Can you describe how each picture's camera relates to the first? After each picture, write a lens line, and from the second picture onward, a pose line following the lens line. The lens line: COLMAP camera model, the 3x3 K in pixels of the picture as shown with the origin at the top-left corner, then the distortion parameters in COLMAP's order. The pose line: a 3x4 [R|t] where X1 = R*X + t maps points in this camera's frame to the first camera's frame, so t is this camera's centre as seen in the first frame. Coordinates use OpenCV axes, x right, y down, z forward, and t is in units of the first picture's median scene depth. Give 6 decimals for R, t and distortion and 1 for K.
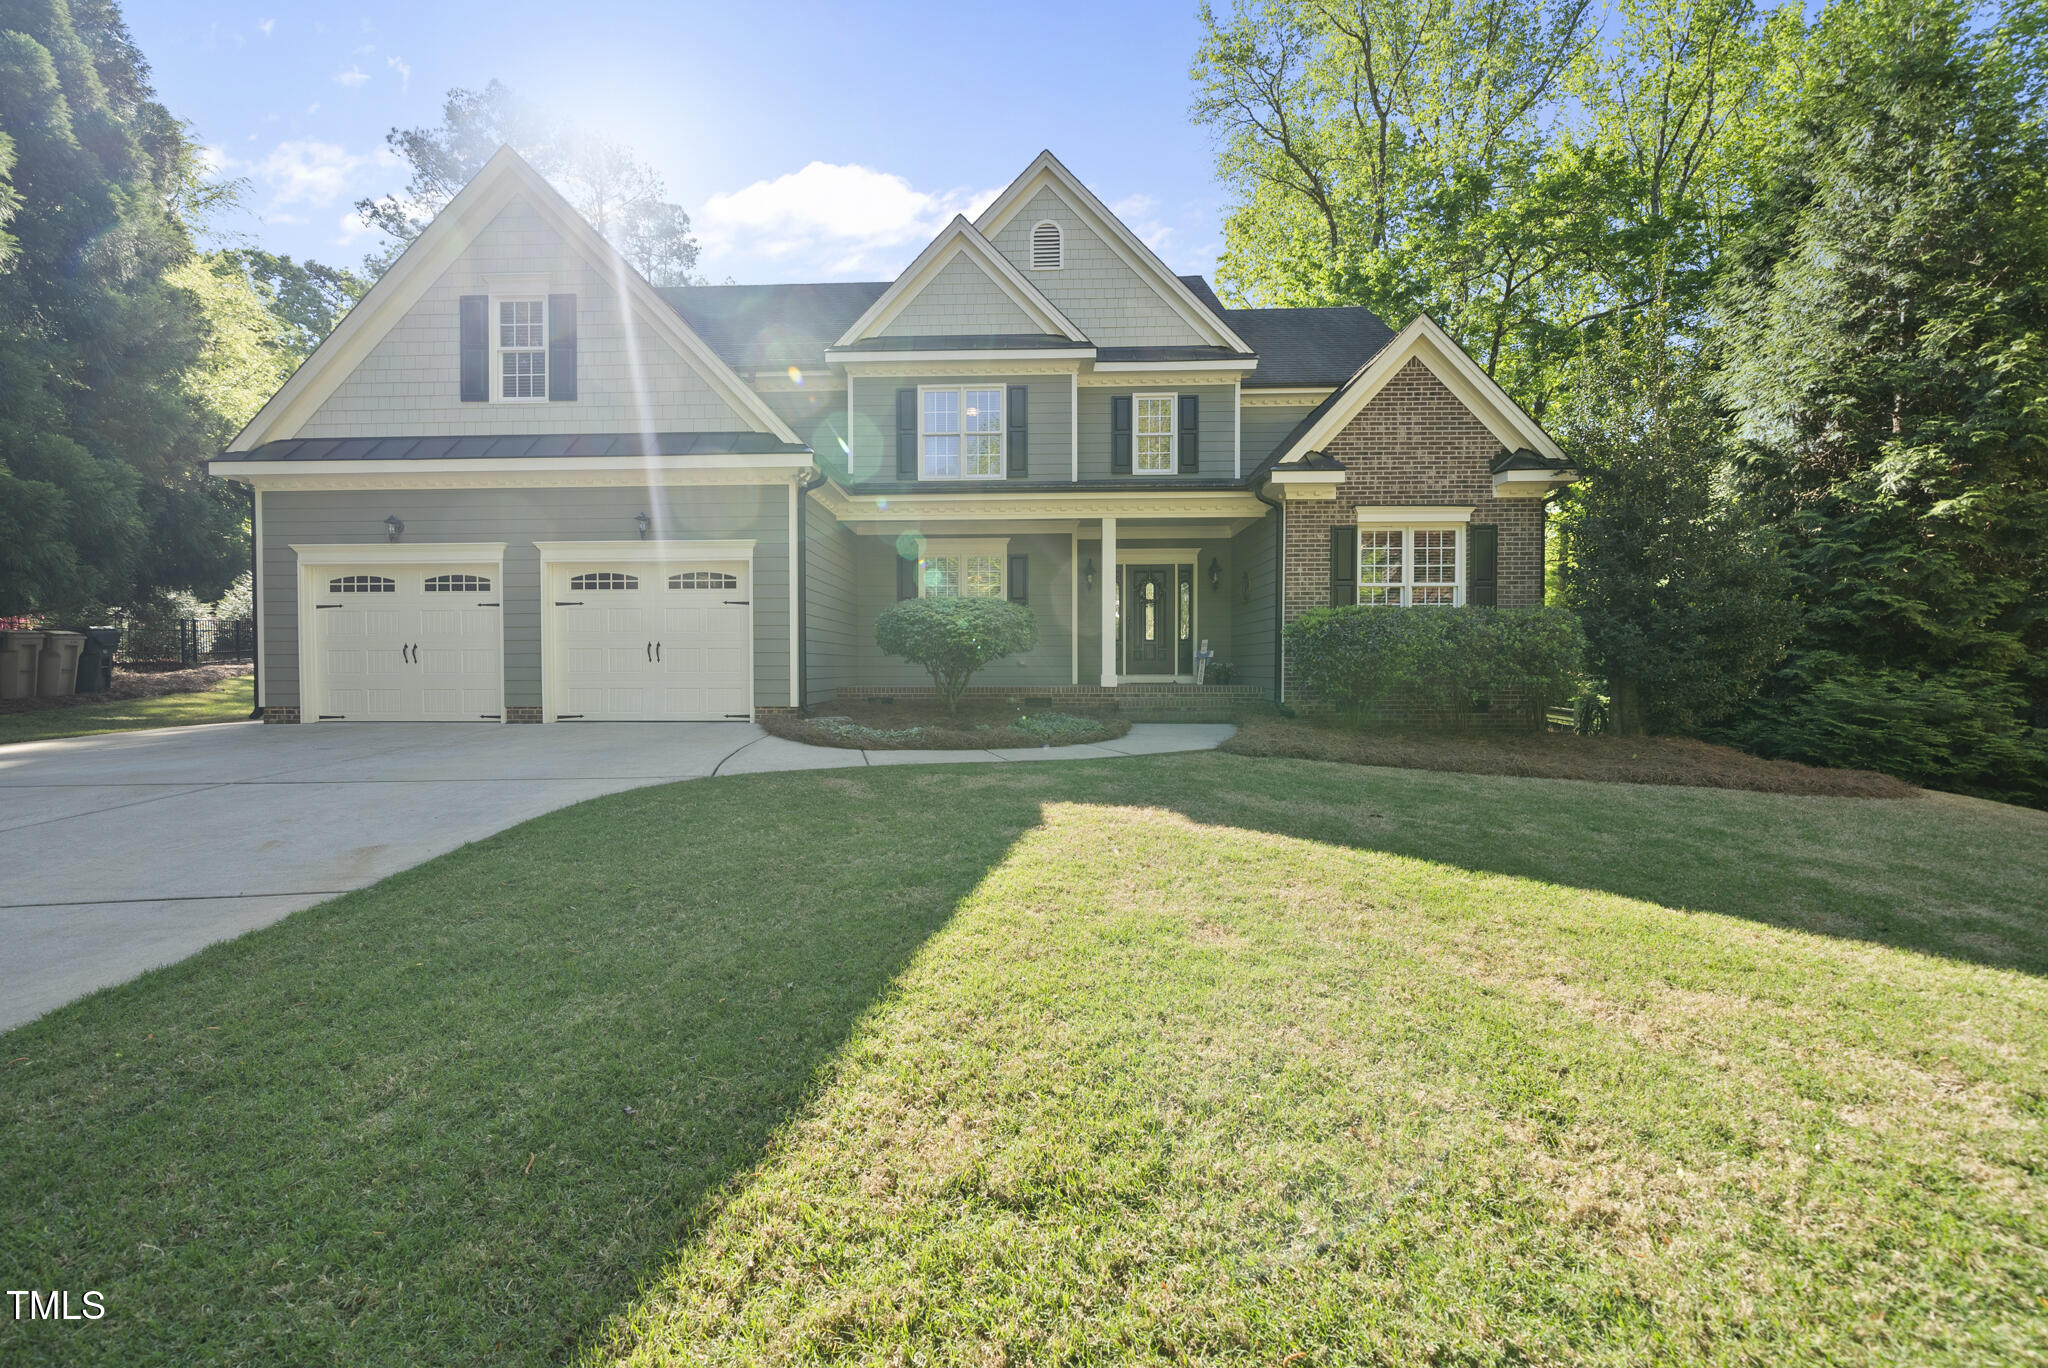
lens RADIAL K [[770.1, 0, 1013.5], [0, 770.1, 682.1], [0, 0, 1]] dist [0.001289, -0.001164]
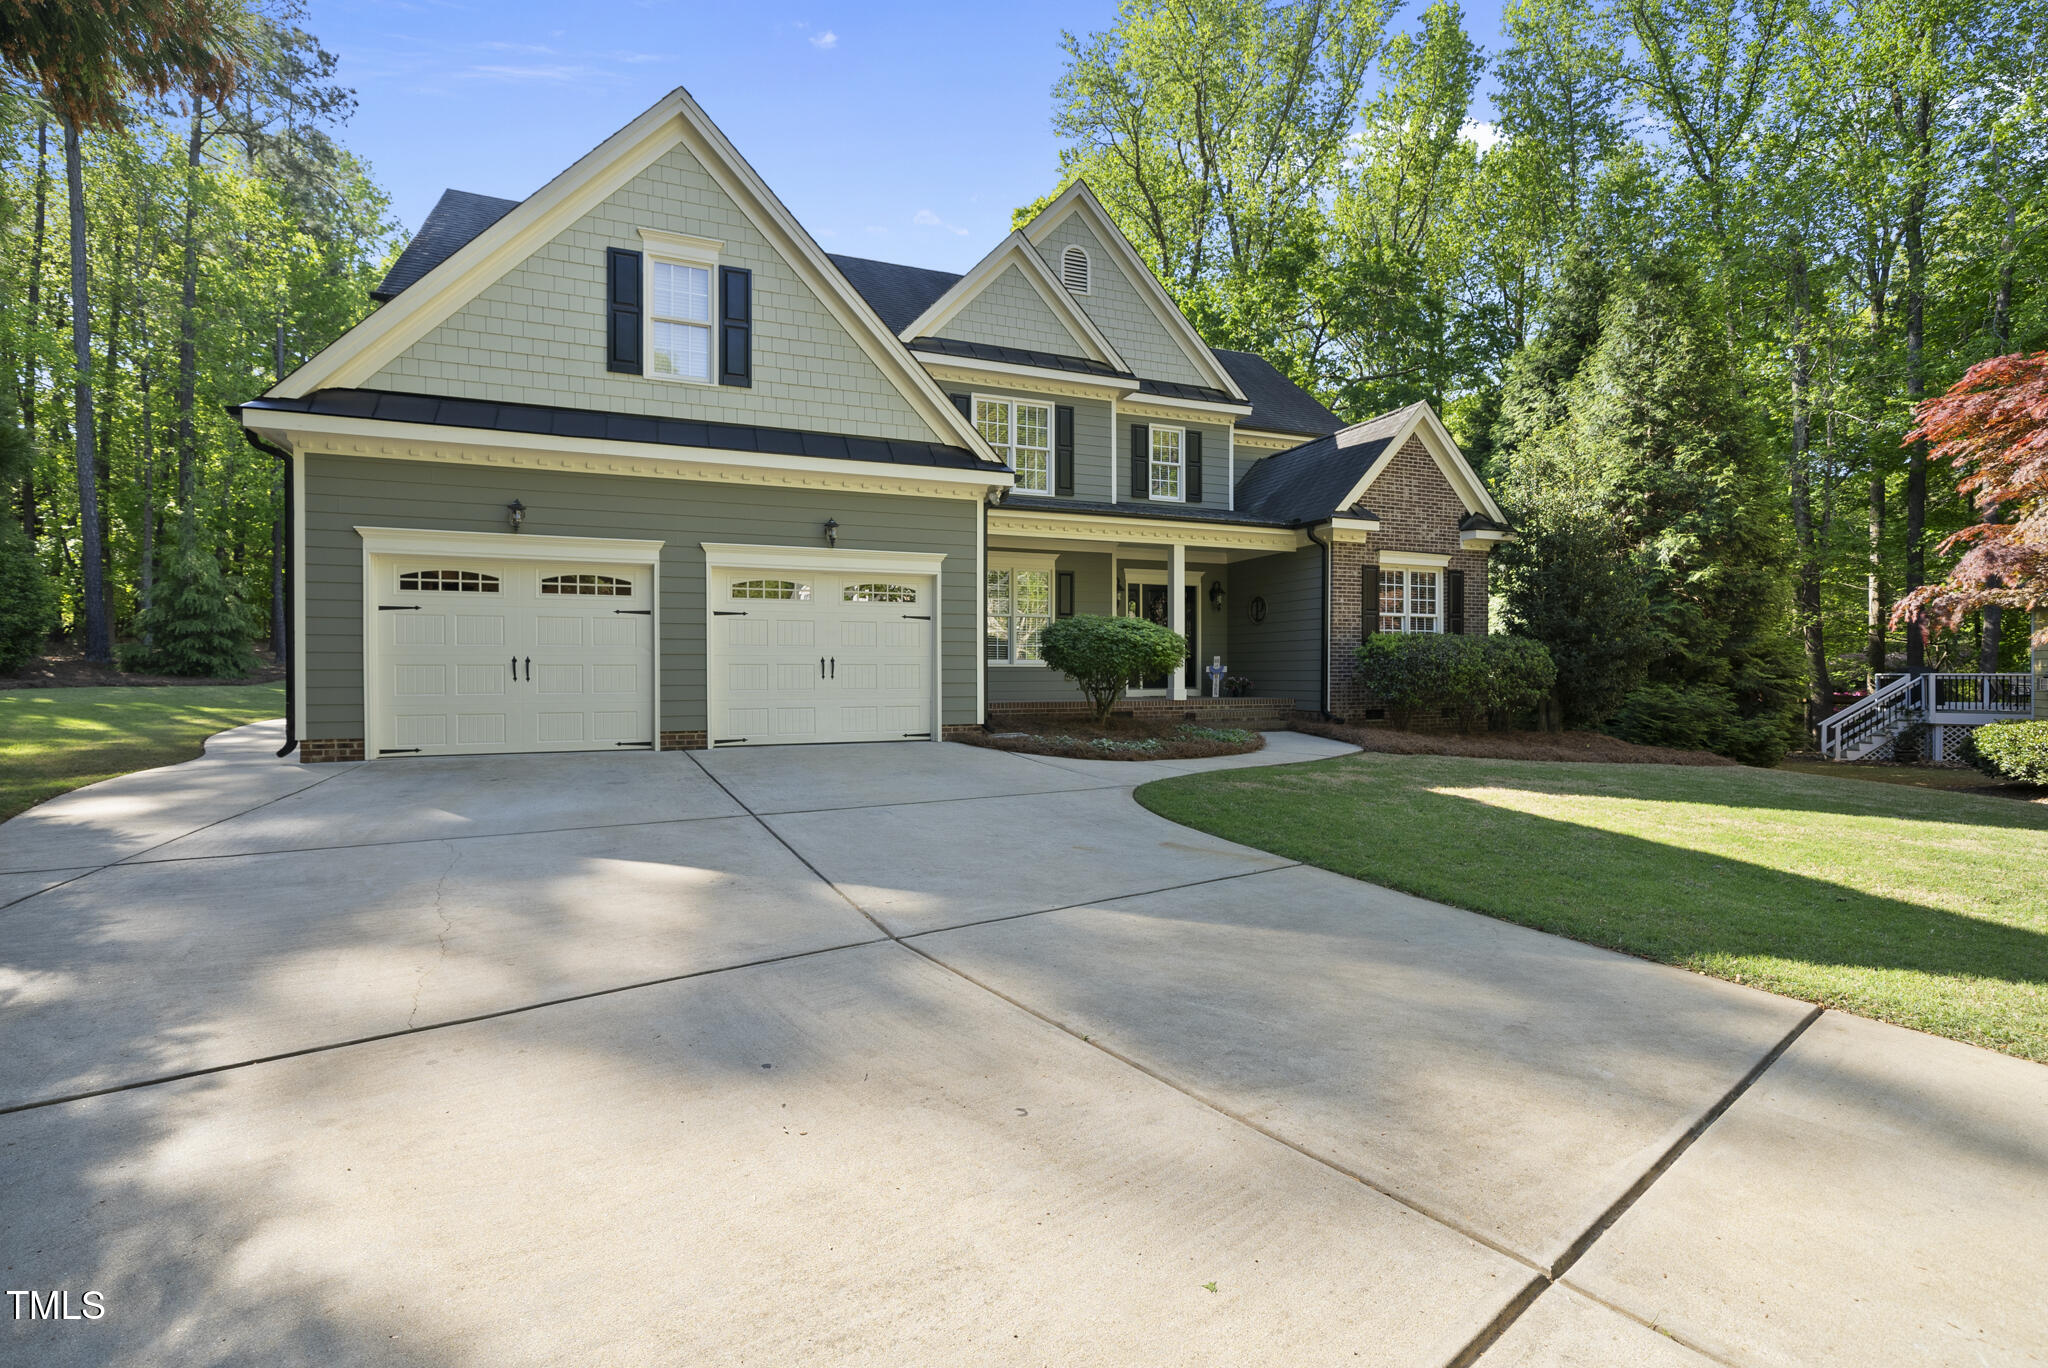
lens RADIAL K [[892.1, 0, 1011.6], [0, 892.1, 681.2], [0, 0, 1]] dist [0.004732, 0.001070]
pose [[0.918708, -0.002464, 0.394930, -0.642421], [0.006961, 0.999926, -0.009955, -0.010833], [-0.394877, 0.011895, 0.918657, -0.064230]]
